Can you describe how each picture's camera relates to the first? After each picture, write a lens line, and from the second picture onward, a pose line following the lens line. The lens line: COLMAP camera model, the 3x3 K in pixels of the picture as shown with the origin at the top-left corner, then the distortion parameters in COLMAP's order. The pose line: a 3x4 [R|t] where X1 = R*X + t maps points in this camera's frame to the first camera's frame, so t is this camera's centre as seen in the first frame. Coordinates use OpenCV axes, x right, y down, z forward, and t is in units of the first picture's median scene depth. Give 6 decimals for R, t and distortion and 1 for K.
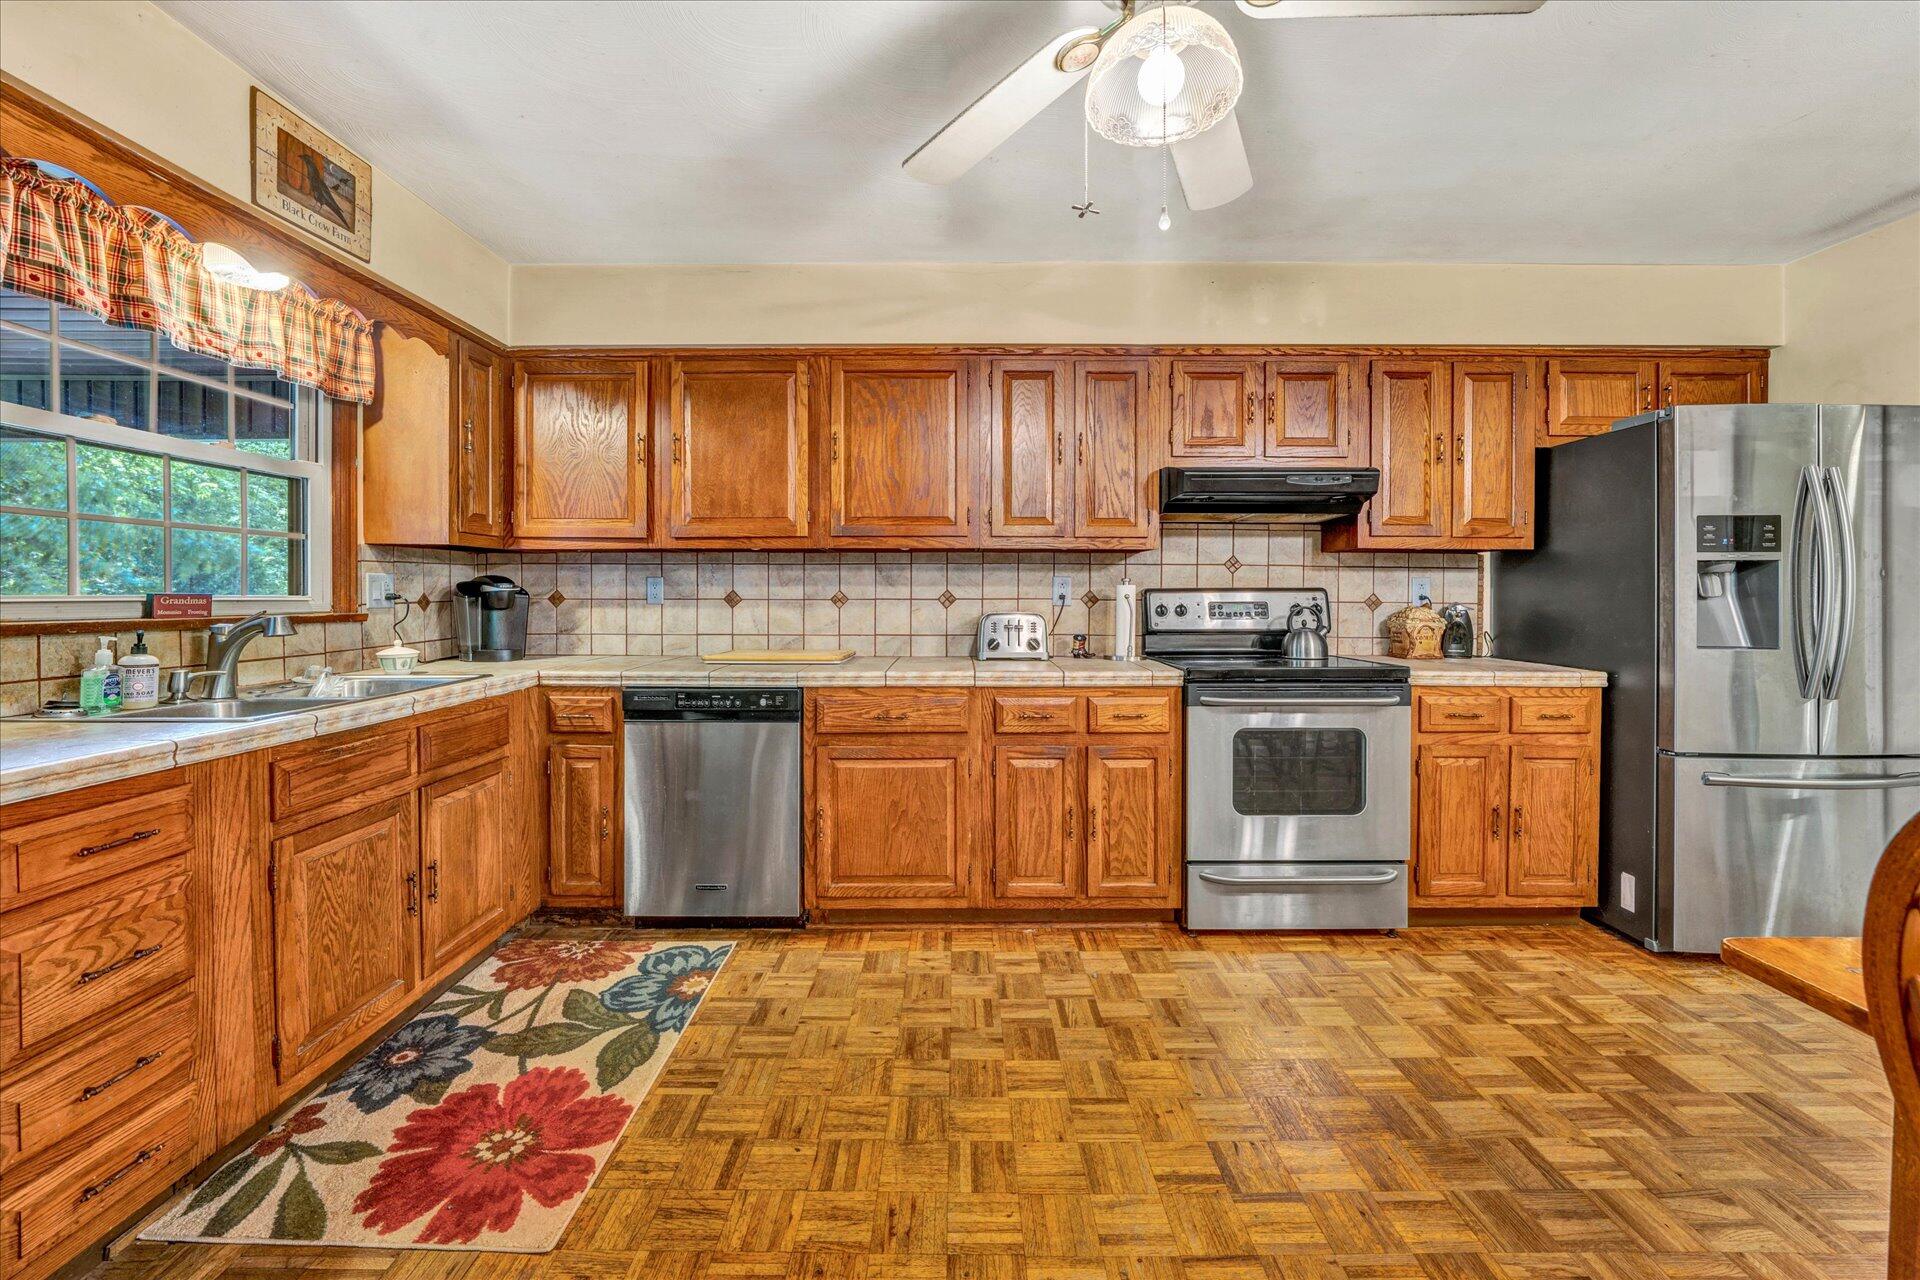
lens RADIAL K [[745.4, 0, 941.5], [0, 745.4, 593.1], [0, 0, 1]] dist [-0.000438, 0.000178]
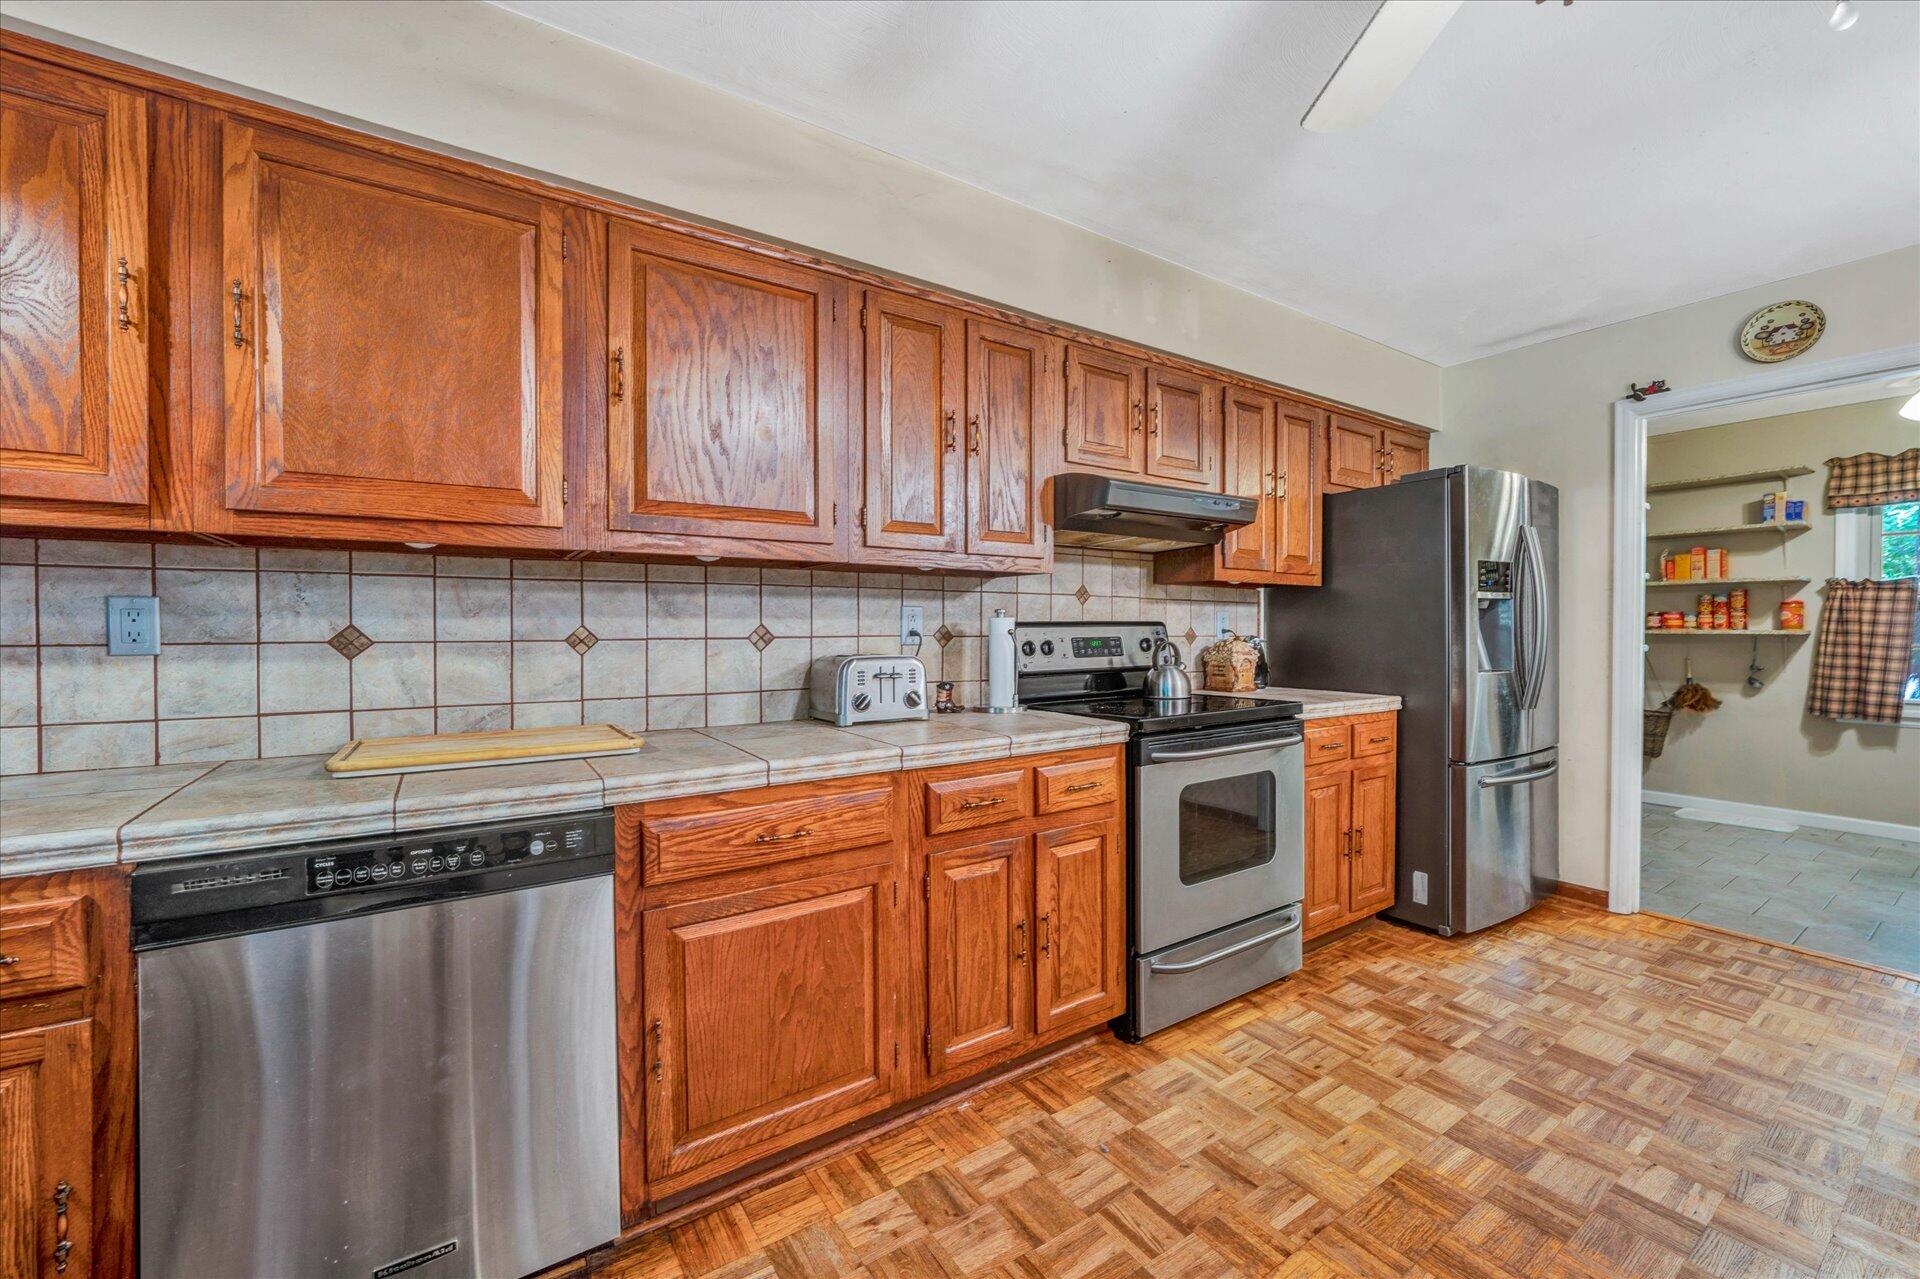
lens RADIAL K [[763.7, 0, 953.9], [0, 763.7, 630.2], [0, 0, 1]] dist [-0.012351, 0.005316]
pose [[0.818265, -0.005961, 0.574811, -0.301075], [0.002218, 0.999972, 0.007213, -0.003691], [-0.574838, -0.004627, 0.818255, 0.414027]]
